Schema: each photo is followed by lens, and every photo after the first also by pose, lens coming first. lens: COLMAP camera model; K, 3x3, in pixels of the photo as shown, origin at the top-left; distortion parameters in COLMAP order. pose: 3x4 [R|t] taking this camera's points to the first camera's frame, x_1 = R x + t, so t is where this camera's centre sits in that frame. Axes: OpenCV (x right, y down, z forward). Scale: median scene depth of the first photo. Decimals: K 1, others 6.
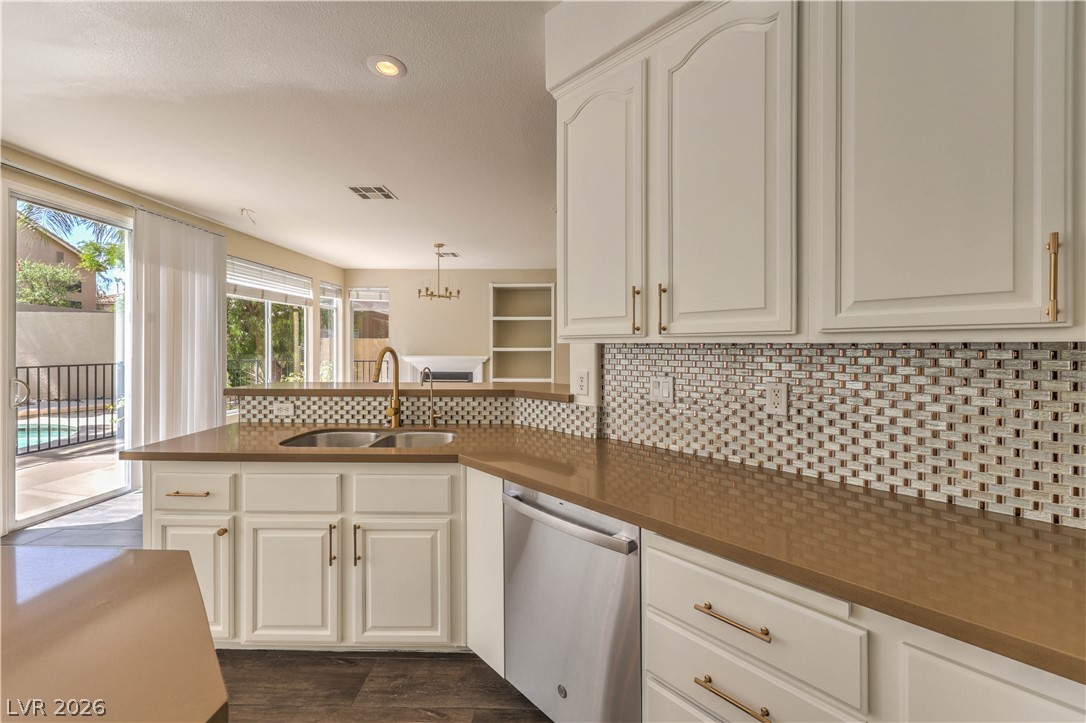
lens RADIAL K [[434.5, 0, 548.4], [0, 434.5, 348.4], [0, 0, 1]] dist [0.000783, 0.000548]
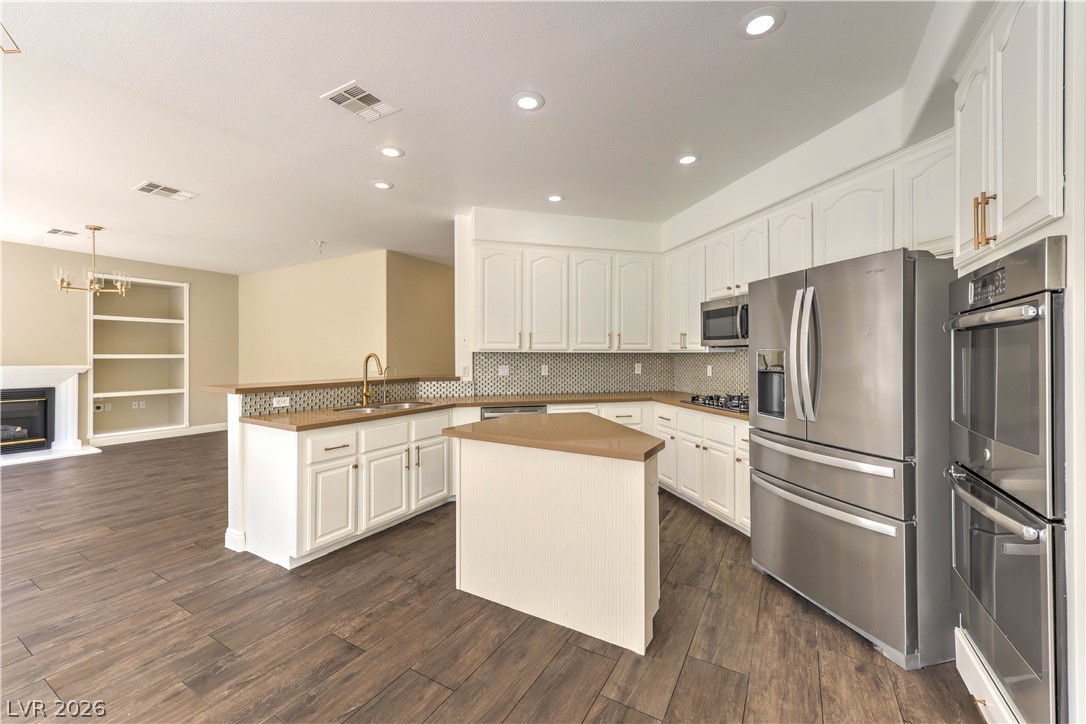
lens RADIAL K [[434.5, 0, 548.2], [0, 434.5, 360.3], [0, 0, 1]] dist [0.000783, 0.000548]
pose [[0.478286, -0.014056, 0.878092, -1.358794], [0.002590, 0.999890, 0.014594, -0.000536], [-0.878201, -0.004706, 0.478269, -0.311143]]
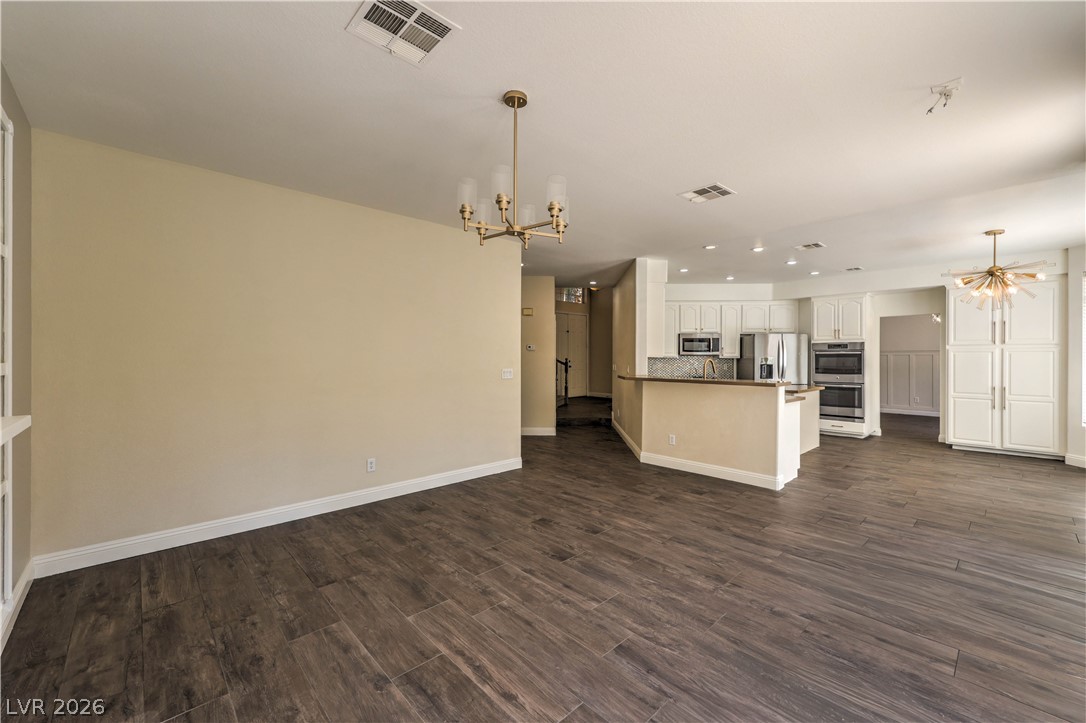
lens RADIAL K [[434.5, 0, 549.7], [0, 434.5, 359.1], [0, 0, 1]] dist [0.000783, 0.000548]
pose [[-0.703409, -0.006398, 0.710757, -1.336920], [-0.000280, 0.999962, 0.008724, -0.022281], [-0.710785, 0.005938, -0.703384, 3.059995]]
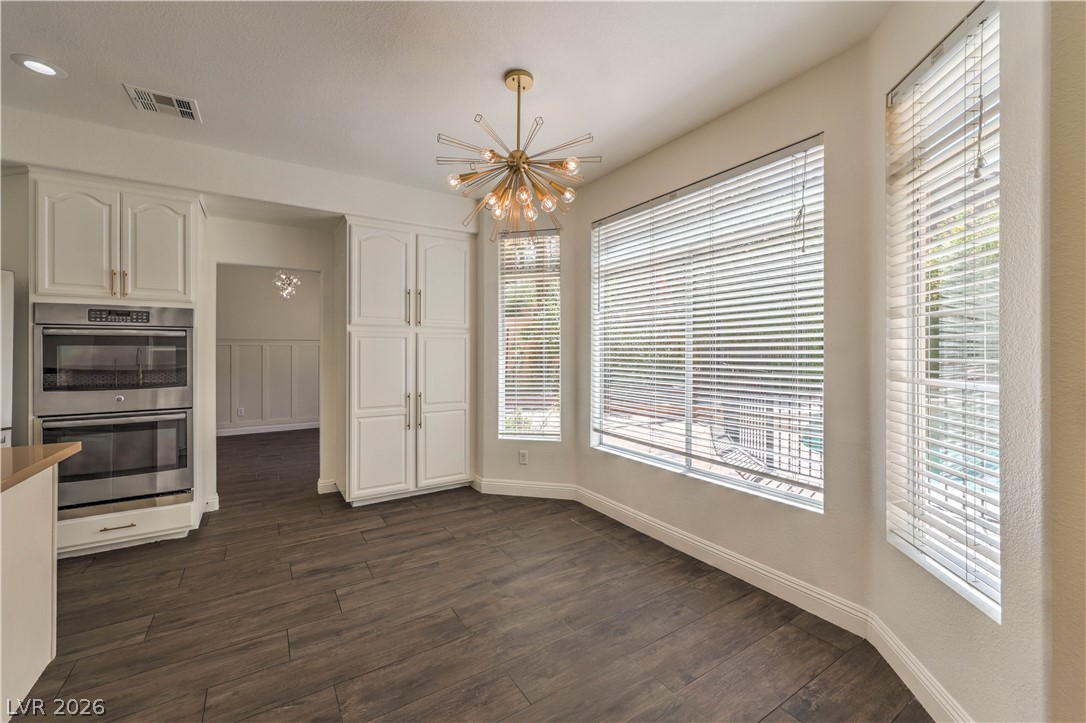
lens RADIAL K [[434.5, 0, 534.1], [0, 434.5, 350.6], [0, 0, 1]] dist [0.000783, 0.000548]
pose [[-0.831372, -0.005609, -0.555688, -0.860359], [-0.003881, 0.999983, -0.004287, 0.007552], [0.555703, -0.001407, -0.831380, 1.036736]]
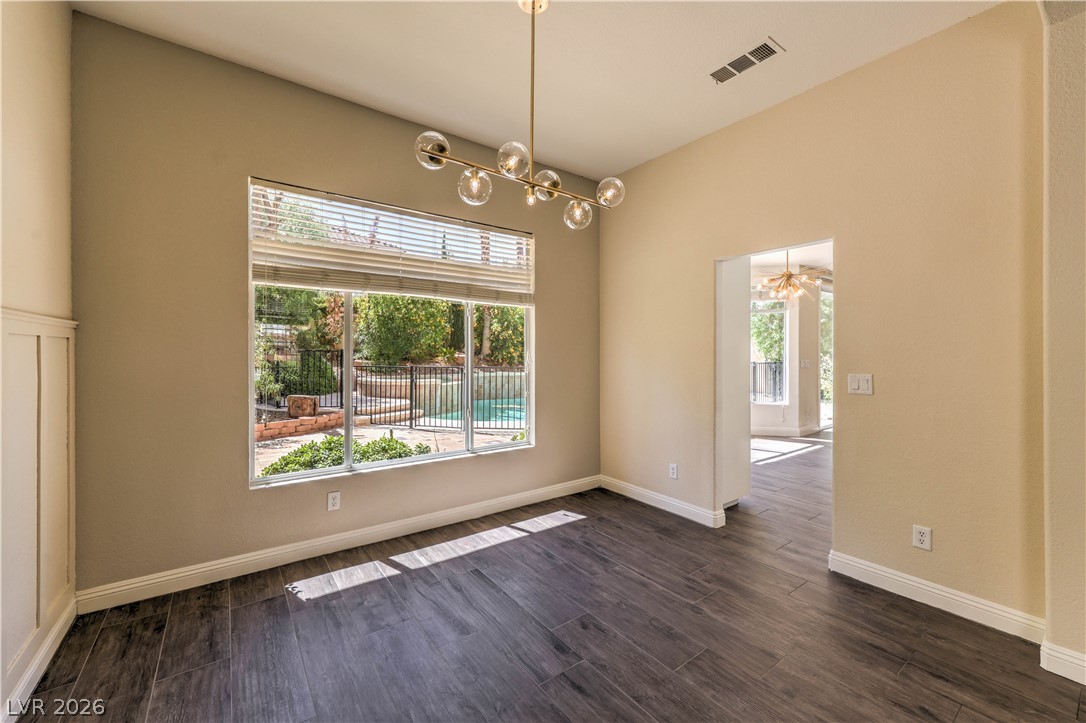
lens RADIAL K [[434.5, 0, 544.6], [0, 434.5, 354.8], [0, 0, 1]] dist [0.000783, 0.000548]
pose [[0.613273, 0.003868, -0.789862, -0.355261], [-0.003040, 0.999992, 0.002537, 0.001963], [0.789865, 0.000845, 0.613280, -2.126345]]
